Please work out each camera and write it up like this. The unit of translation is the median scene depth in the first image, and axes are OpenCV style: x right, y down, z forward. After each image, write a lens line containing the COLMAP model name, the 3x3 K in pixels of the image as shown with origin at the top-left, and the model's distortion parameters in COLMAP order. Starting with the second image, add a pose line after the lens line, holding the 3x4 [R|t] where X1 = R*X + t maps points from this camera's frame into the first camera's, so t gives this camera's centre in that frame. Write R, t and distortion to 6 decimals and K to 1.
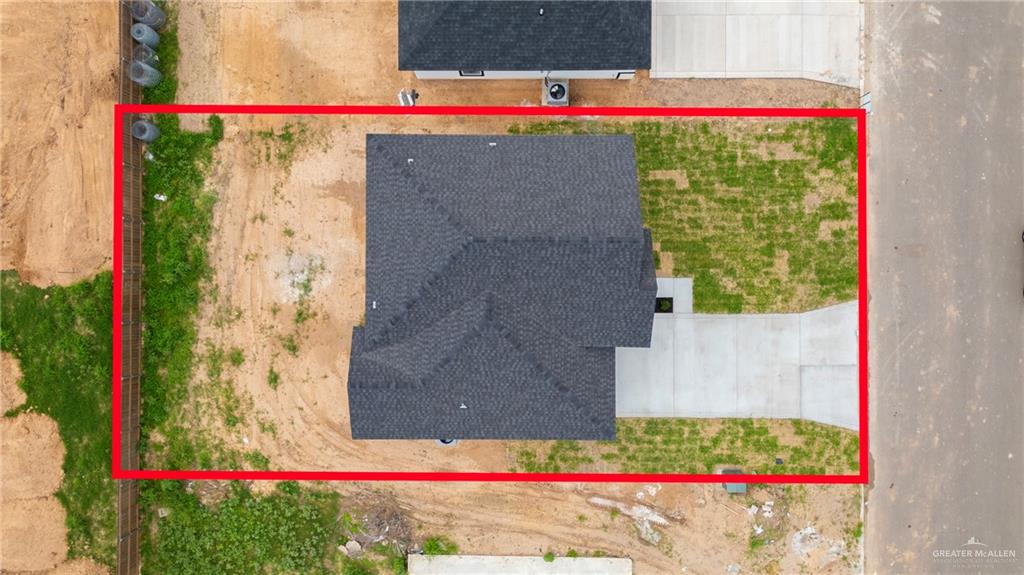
lens RADIAL K [[718.7, 0, 512.2], [0, 718.7, 286.3], [0, 0, 1]] dist [0.049465, -0.038228]
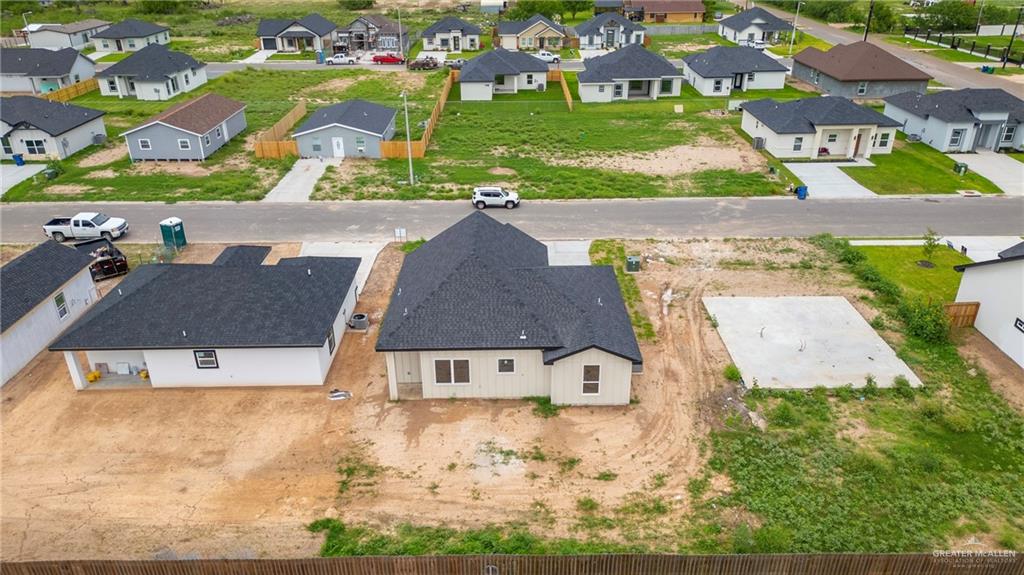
lens RADIAL K [[718.7, 0, 512.1], [0, 718.7, 292.7], [0, 0, 1]] dist [0.049465, -0.038228]
pose [[-0.009270, -0.436466, 0.899673, -1.080288], [0.999956, -0.002914, 0.008890, -0.001907], [-0.001258, 0.899716, 0.436474, 0.379792]]
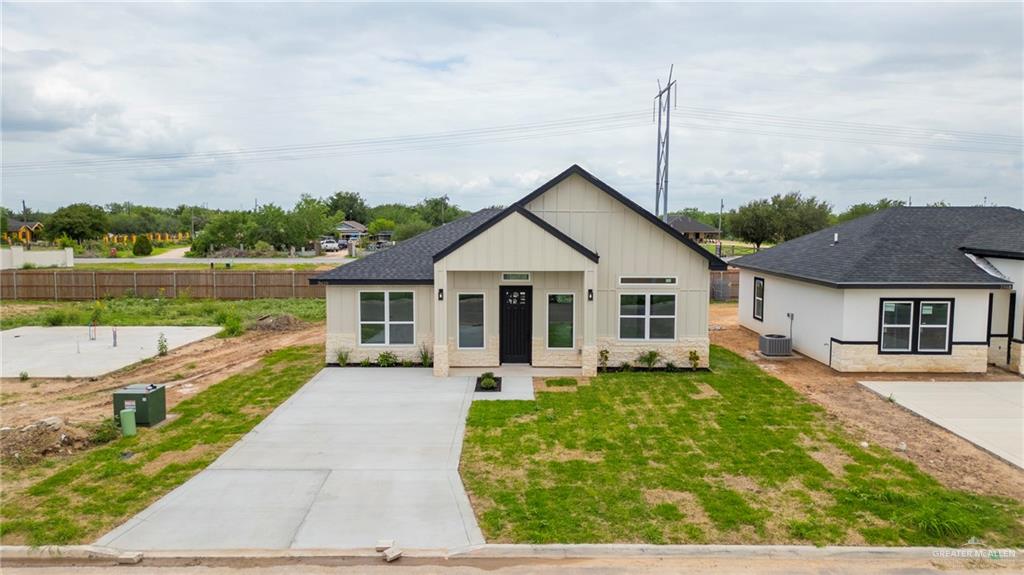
lens RADIAL K [[718.7, 0, 513.3], [0, 718.7, 287.4], [0, 0, 1]] dist [0.049465, -0.038228]
pose [[0.000425, 0.108001, -0.994151, 0.797936], [-0.999975, 0.007015, 0.000334, 0.004311], [0.007010, 0.994126, 0.108002, 0.849654]]
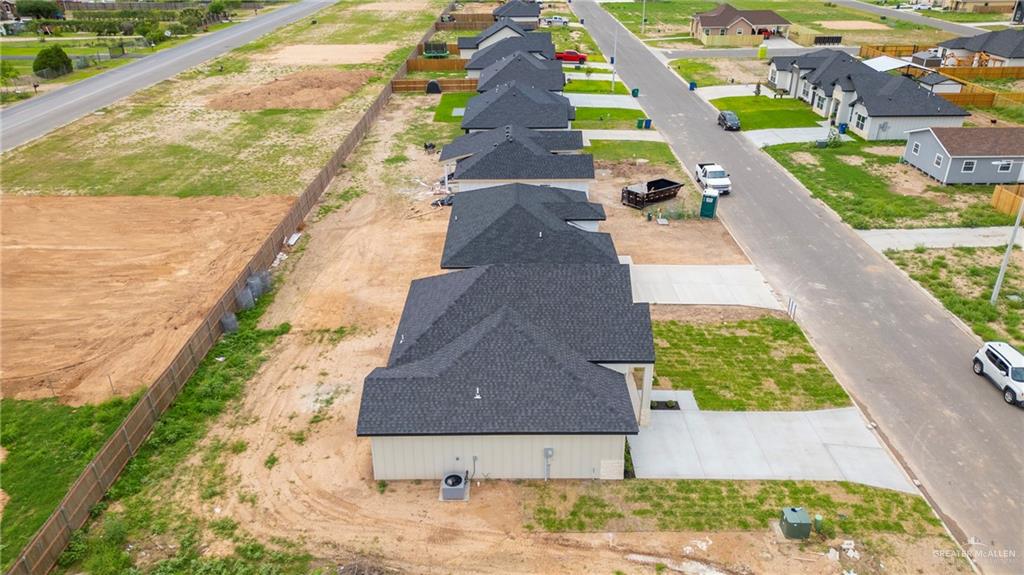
lens RADIAL K [[718.7, 0, 512.7], [0, 718.7, 283.0], [0, 0, 1]] dist [0.049465, -0.038228]
pose [[0.999967, 0.002341, 0.007784, -0.025112], [0.005918, 0.446773, -0.894628, 0.876388], [-0.005572, 0.894644, 0.446744, 0.375971]]
